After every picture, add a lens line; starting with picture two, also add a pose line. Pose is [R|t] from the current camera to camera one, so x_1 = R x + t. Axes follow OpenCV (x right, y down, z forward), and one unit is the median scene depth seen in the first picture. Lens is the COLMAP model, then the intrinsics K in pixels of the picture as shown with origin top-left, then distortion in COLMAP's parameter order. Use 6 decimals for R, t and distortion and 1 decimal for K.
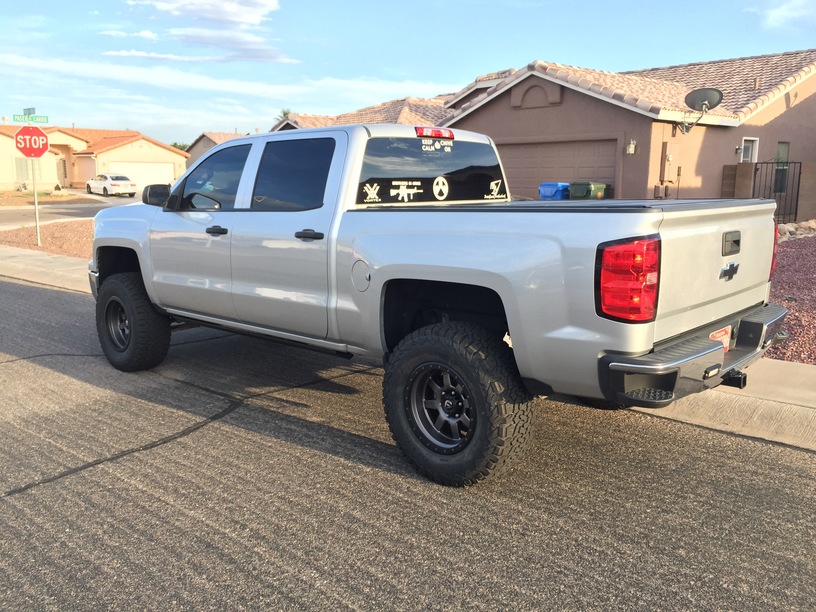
lens RADIAL K [[705.8, 0, 408.0], [0, 705.8, 306.0], [0, 0, 1]] dist [0.096833, -0.157648]
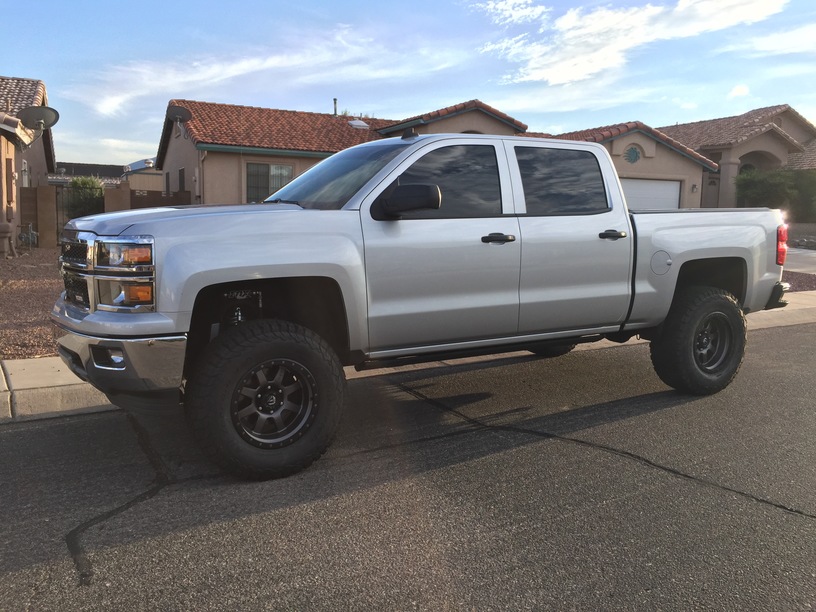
lens RADIAL K [[705.8, 0, 408.0], [0, 705.8, 306.0], [0, 0, 1]] dist [0.096833, -0.157648]
pose [[0.278096, -0.112673, 0.953922, -1.035028], [0.153032, 0.985609, 0.071802, -0.092172], [-0.948285, 0.126013, 0.291337, 0.764957]]
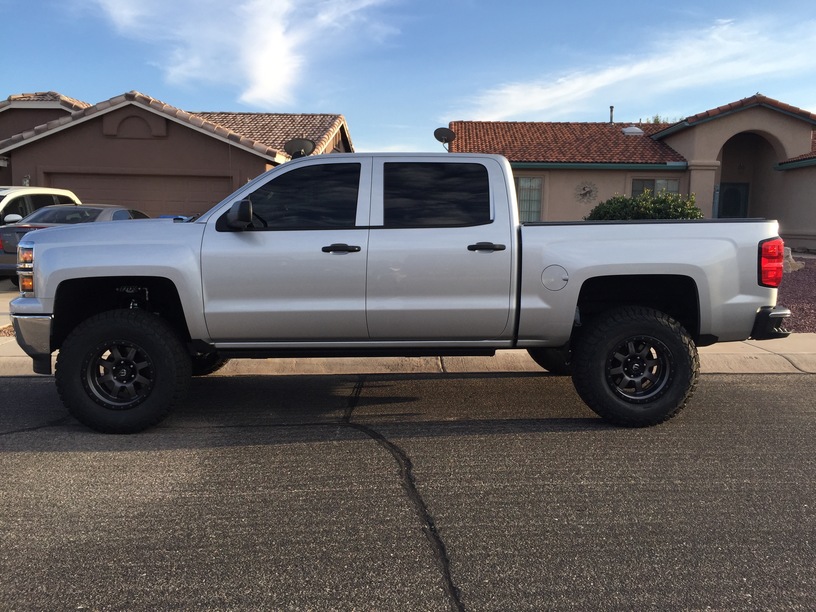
lens RADIAL K [[705.8, 0, 408.0], [0, 705.8, 306.0], [0, 0, 1]] dist [0.096833, -0.157648]
pose [[0.701446, -0.071178, 0.709159, -0.799063], [0.111009, 0.993769, -0.010058, -0.007098], [-0.704024, 0.085778, 0.704977, 0.230425]]
